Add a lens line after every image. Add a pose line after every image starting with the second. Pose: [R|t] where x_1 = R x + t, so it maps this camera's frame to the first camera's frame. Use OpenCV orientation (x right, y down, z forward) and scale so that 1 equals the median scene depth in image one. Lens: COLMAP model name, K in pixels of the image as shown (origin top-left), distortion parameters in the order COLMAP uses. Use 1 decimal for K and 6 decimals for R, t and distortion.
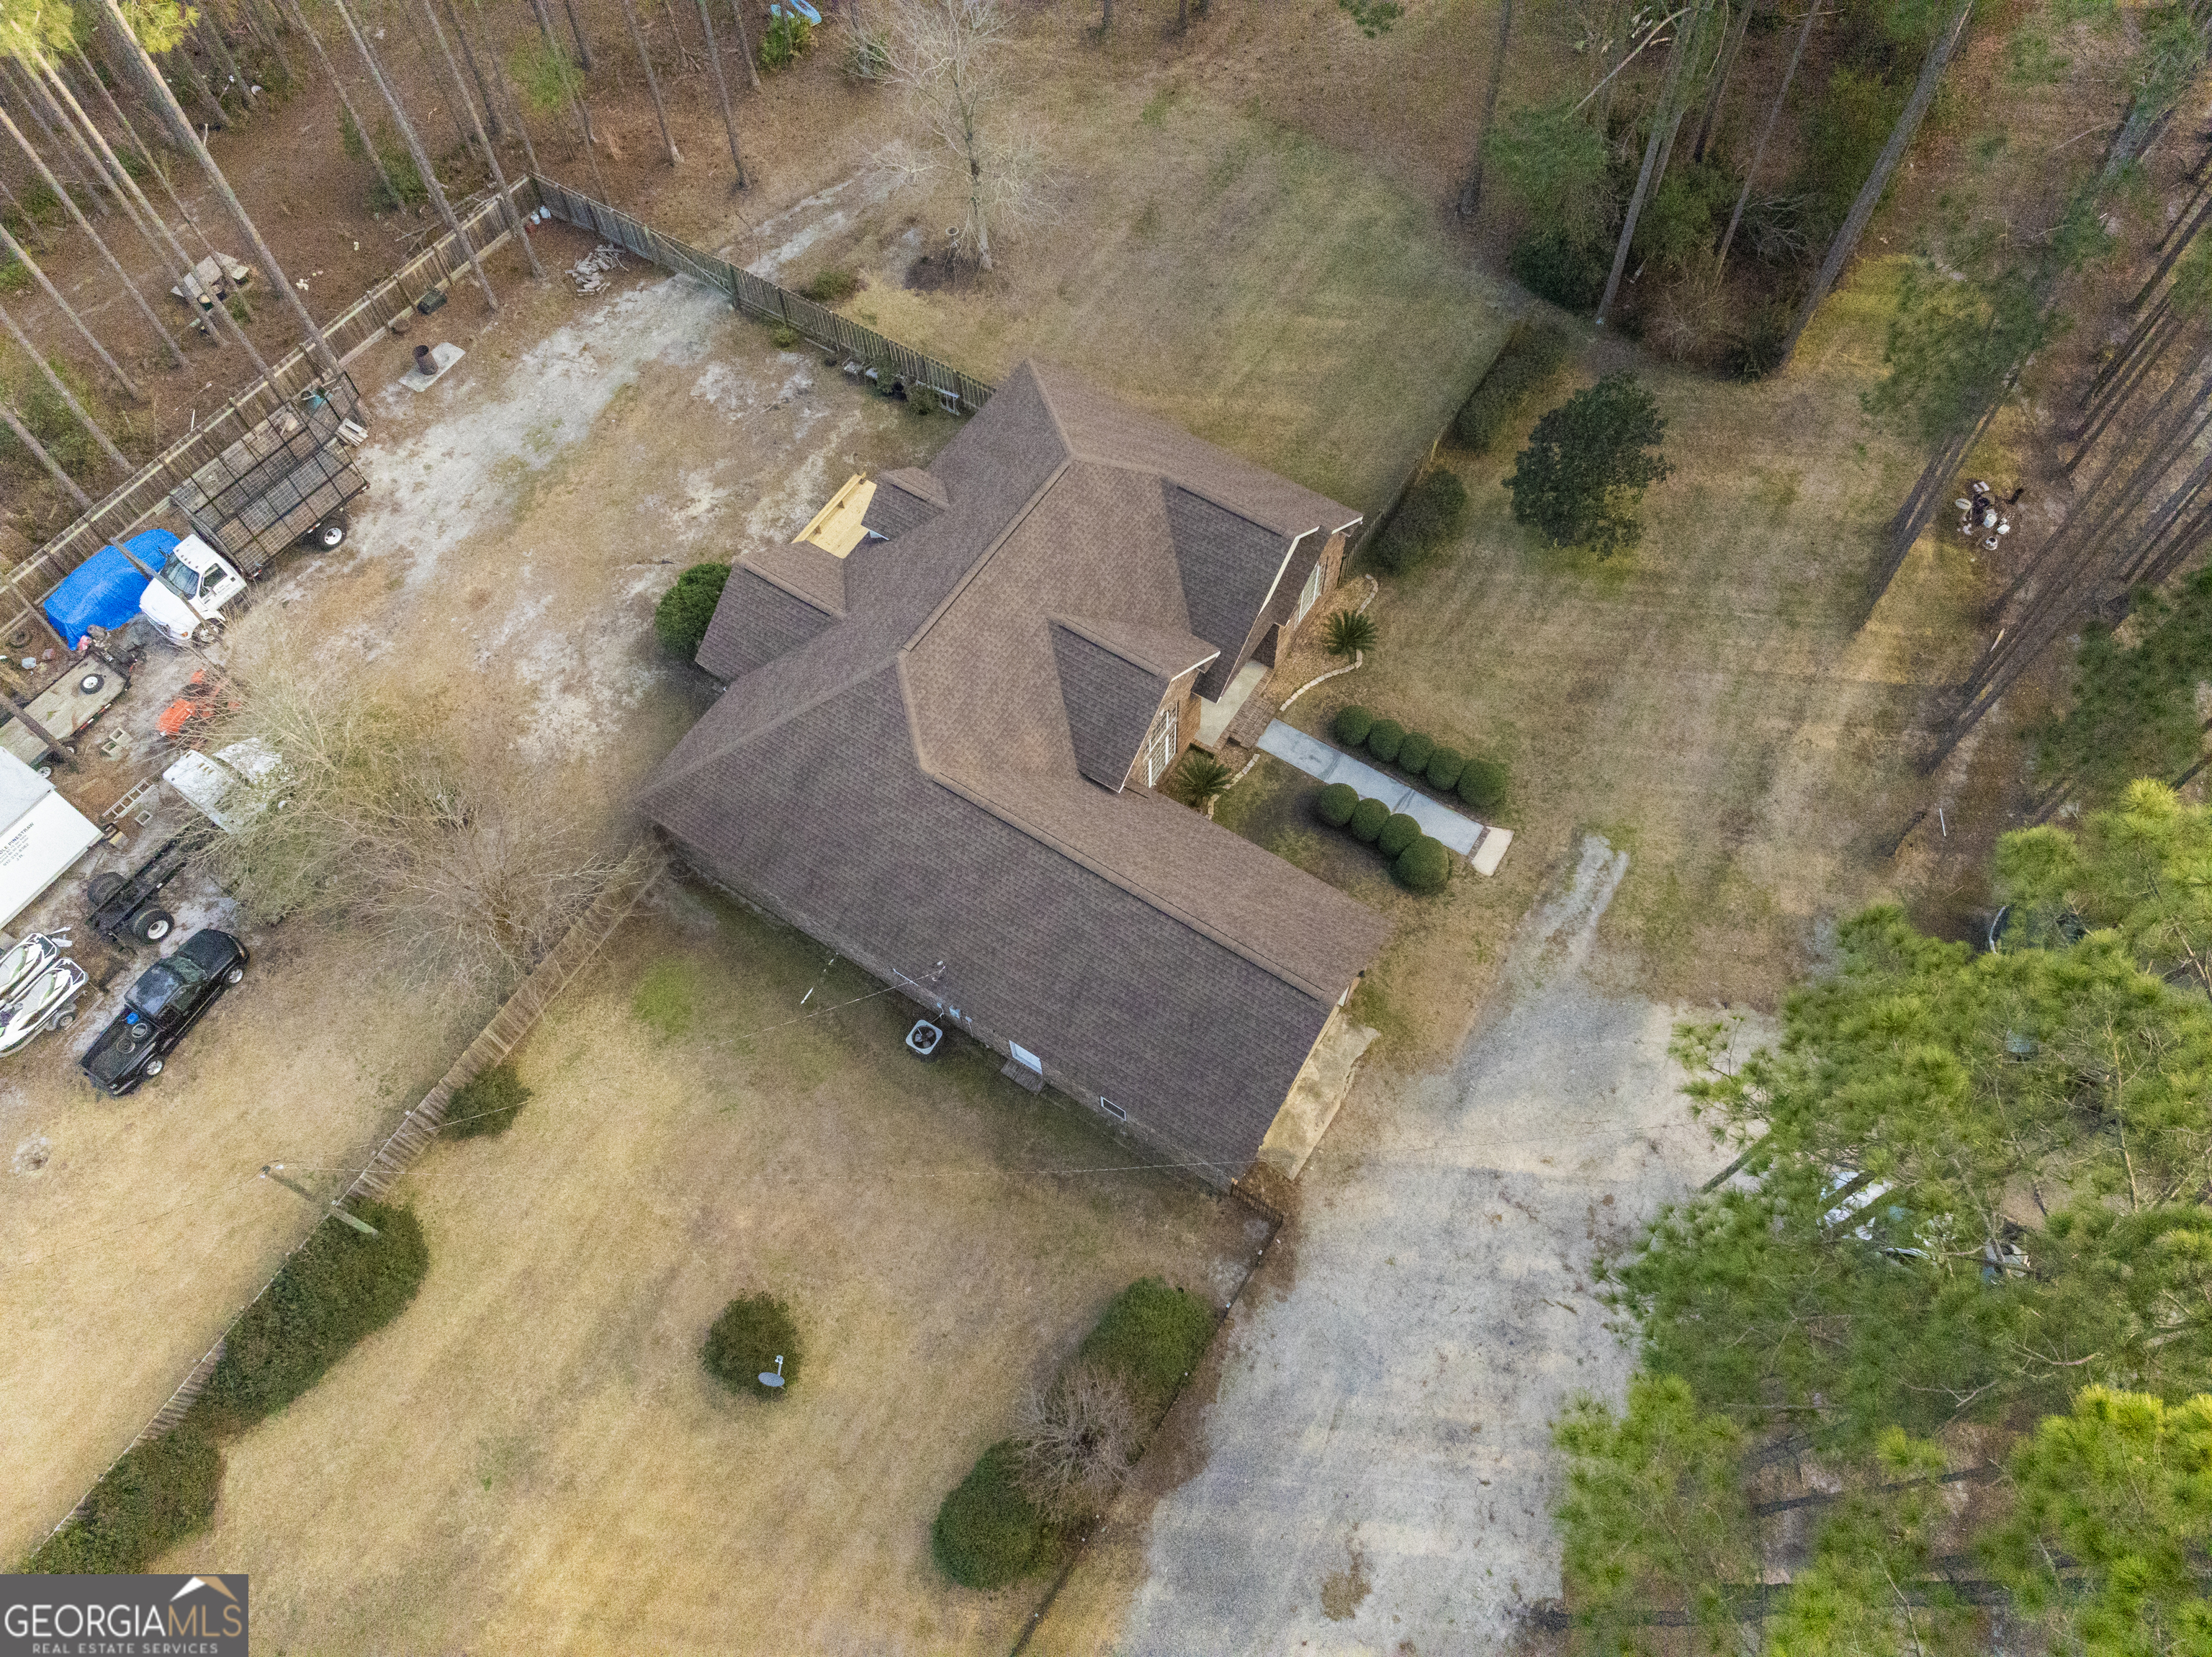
lens RADIAL K [[1550.3, 0, 1106.8], [0, 1550.3, 811.8], [0, 0, 1]] dist [-0.040977, 0.006293]
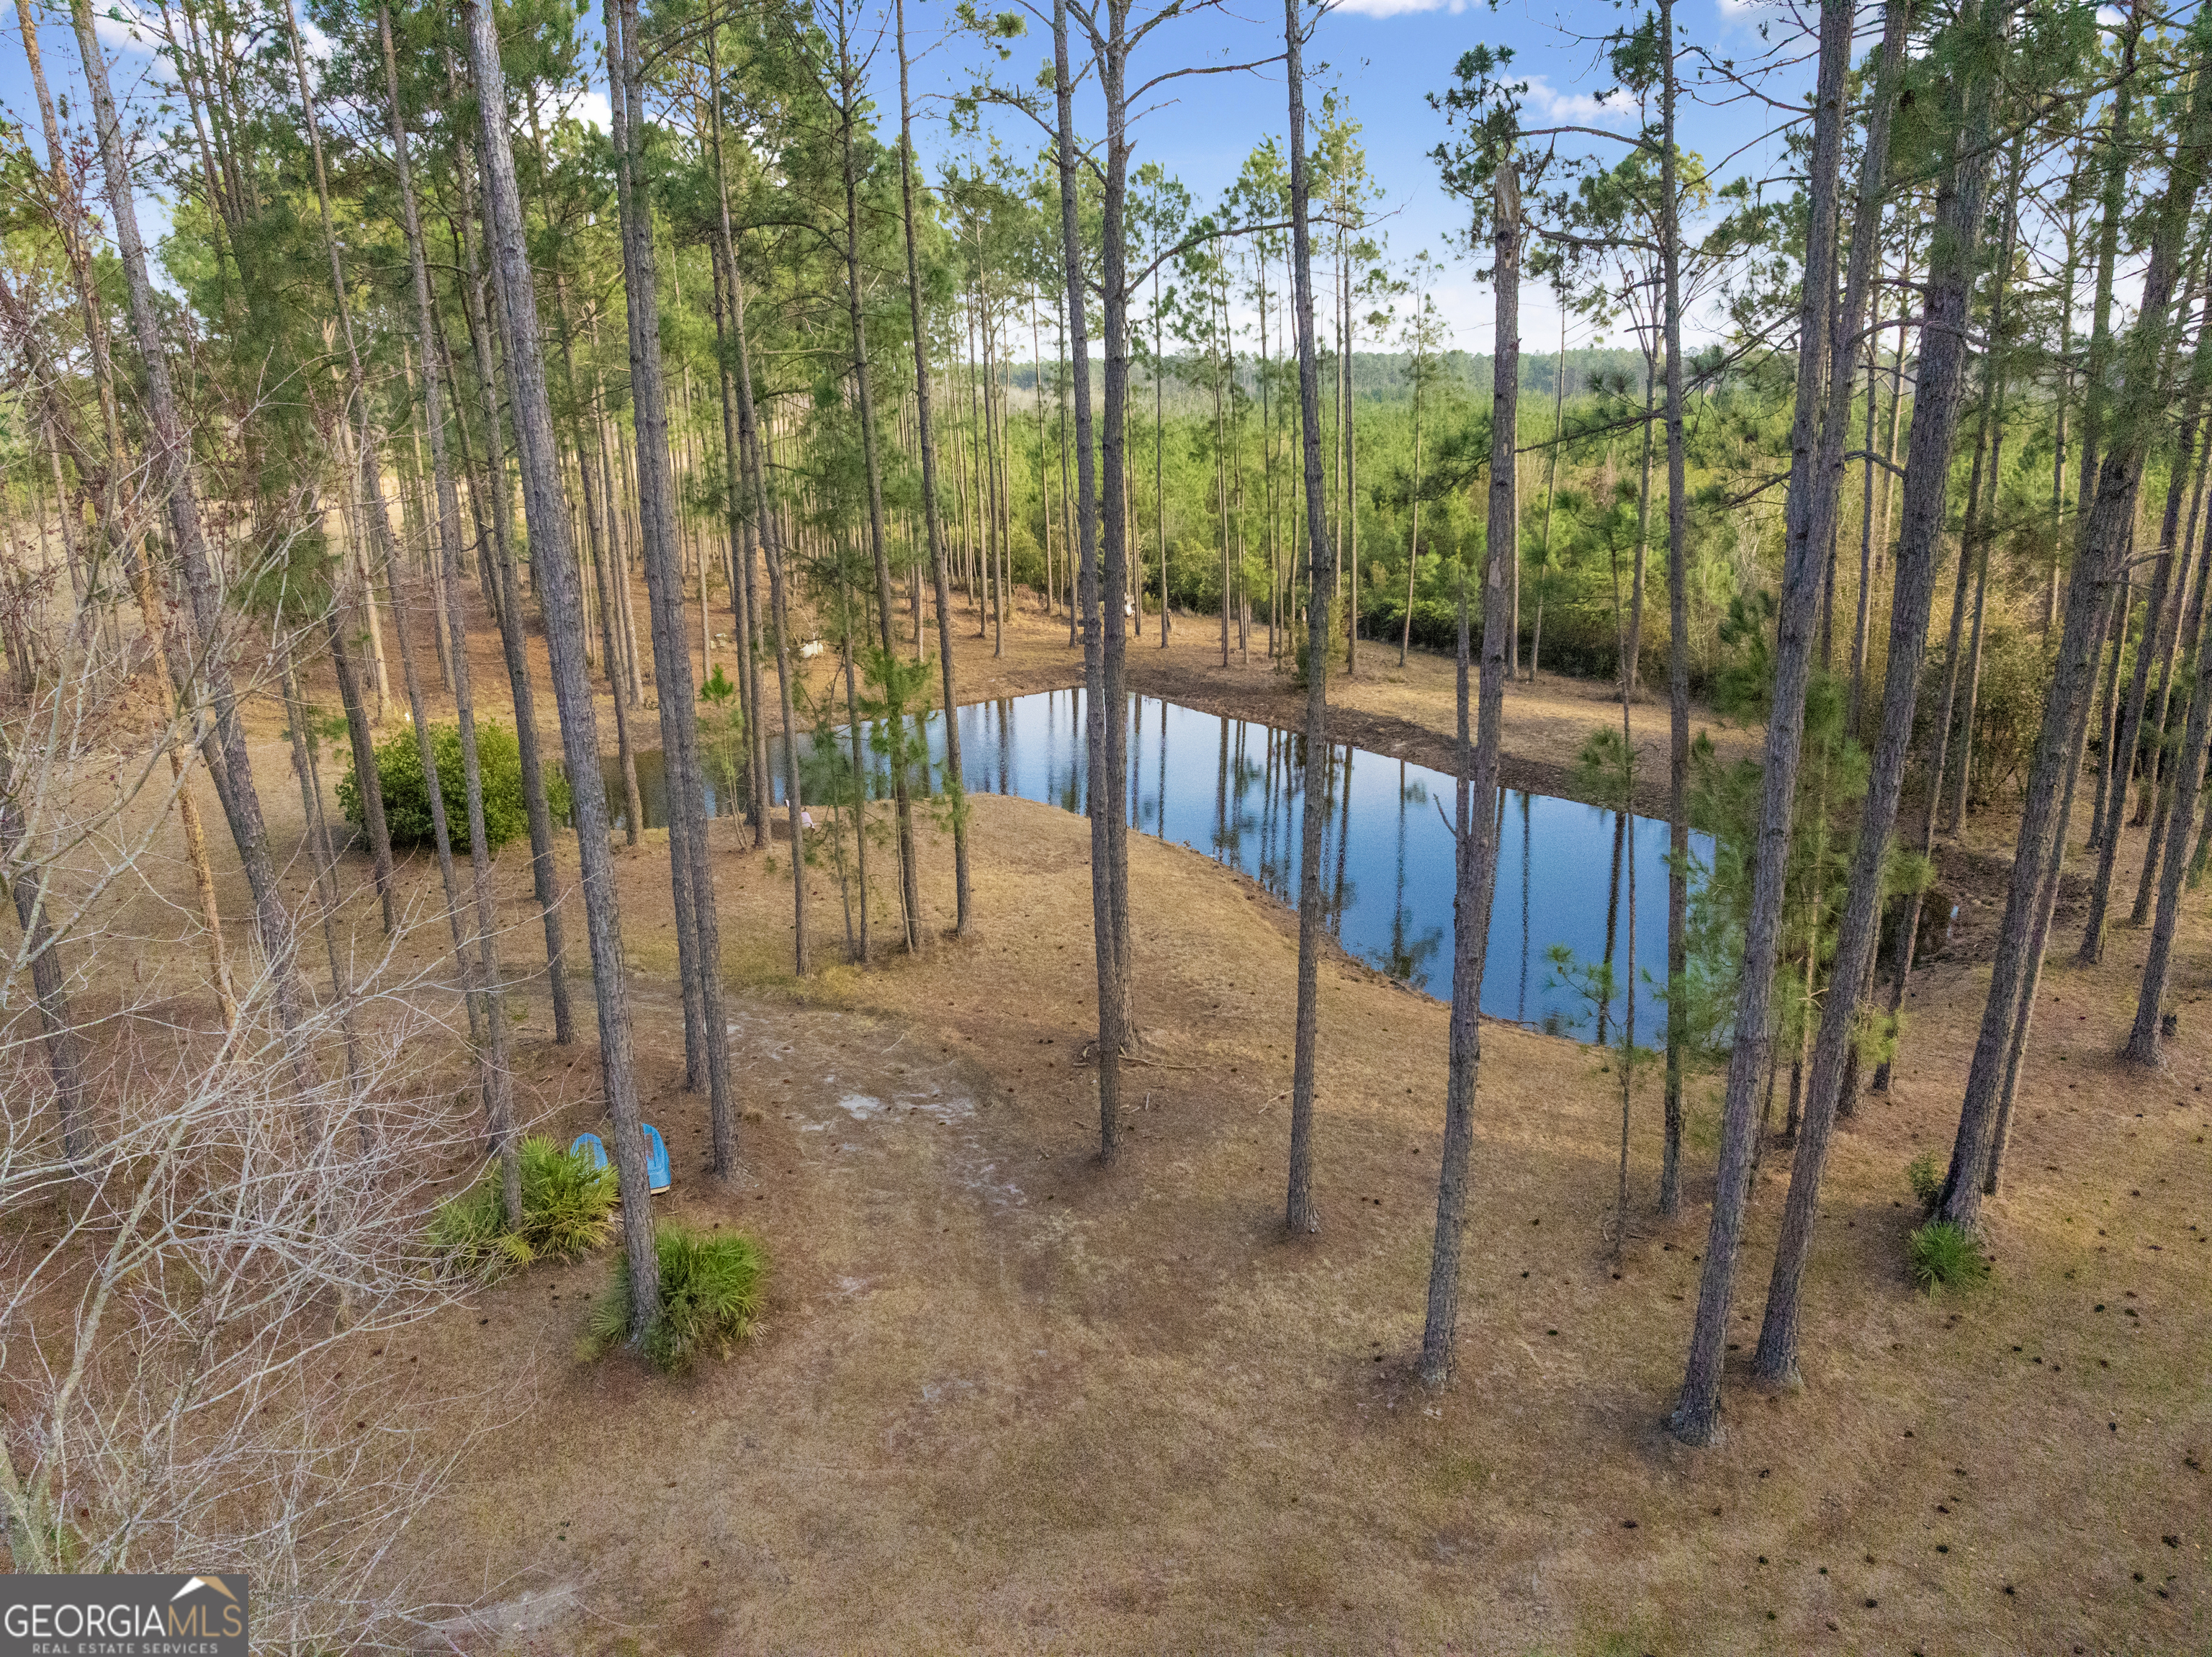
lens RADIAL K [[1550.3, 0, 1100.2], [0, 1550.3, 833.7], [0, 0, 1]] dist [-0.040977, 0.006293]
pose [[0.947578, 0.096338, -0.304656, 0.029348], [-0.284290, 0.689443, -0.666219, -0.514801], [0.145861, 0.717905, 0.680688, 1.006408]]
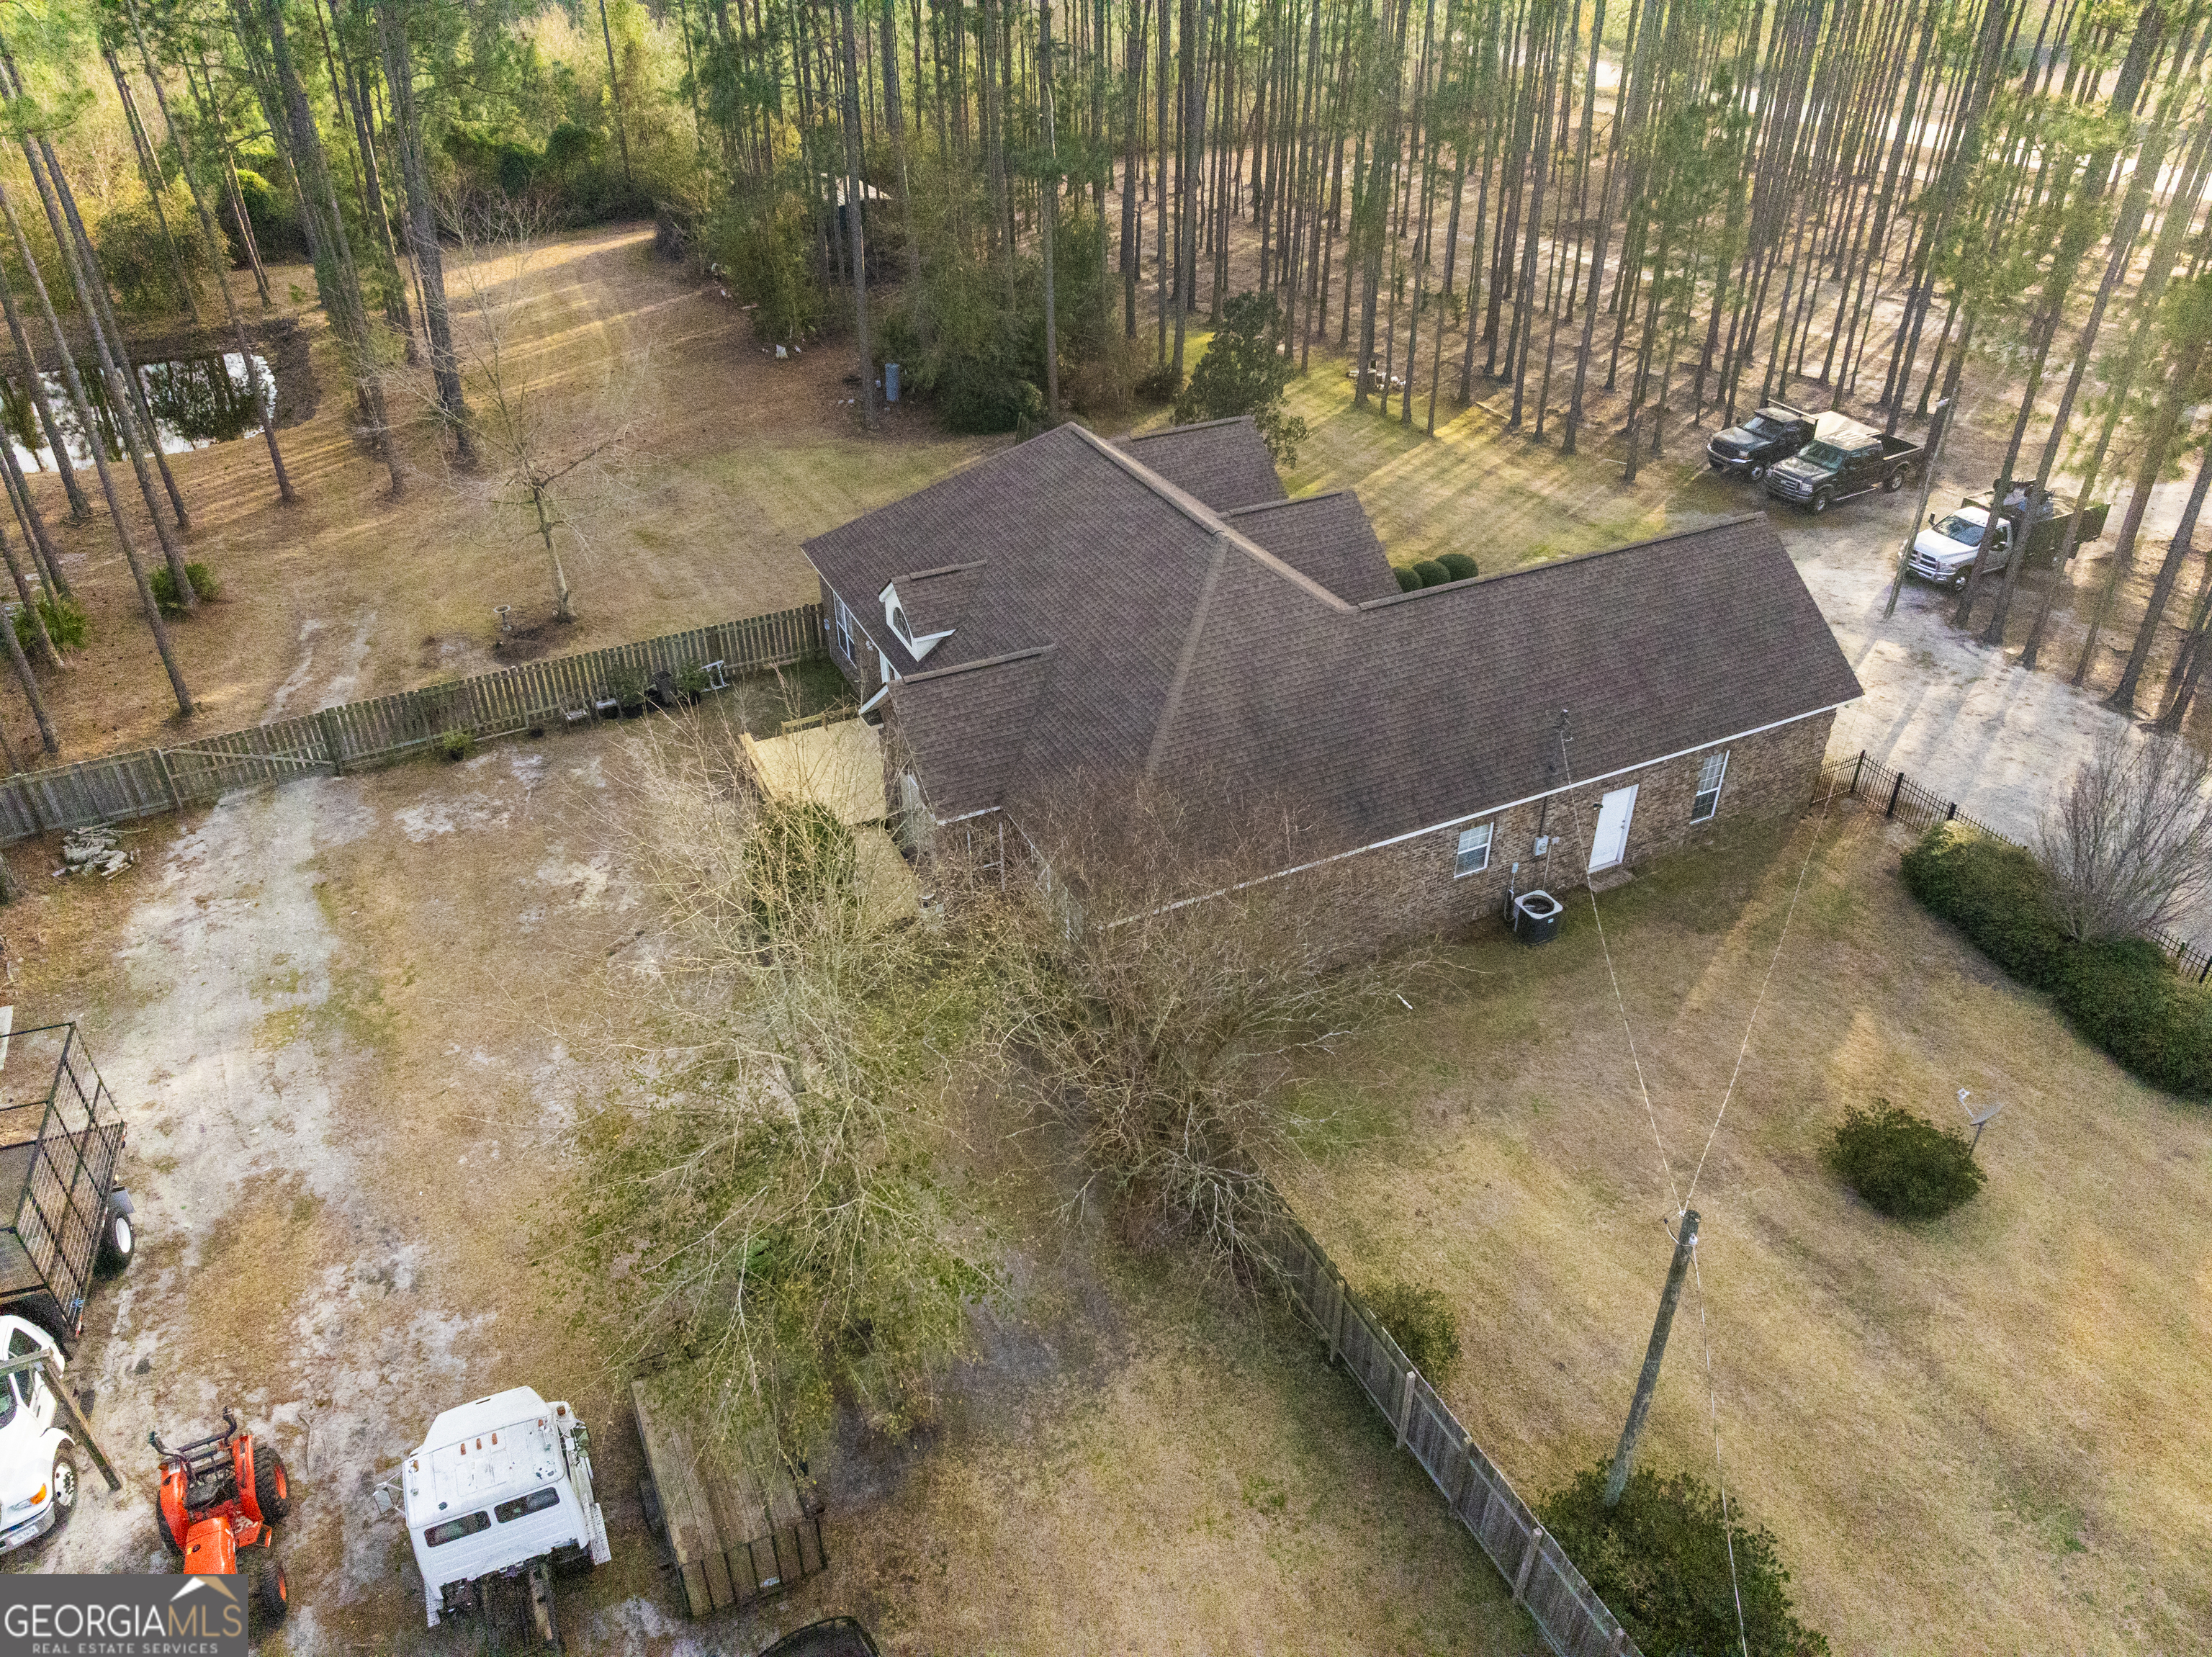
lens RADIAL K [[1550.3, 0, 1100.9], [0, 1550.3, 834.1], [0, 0, 1]] dist [-0.040977, 0.006293]
pose [[0.523552, -0.458821, 0.717897, -0.721428], [0.747551, 0.651613, -0.128721, 0.051128], [-0.408731, 0.604057, 0.684145, 0.487979]]
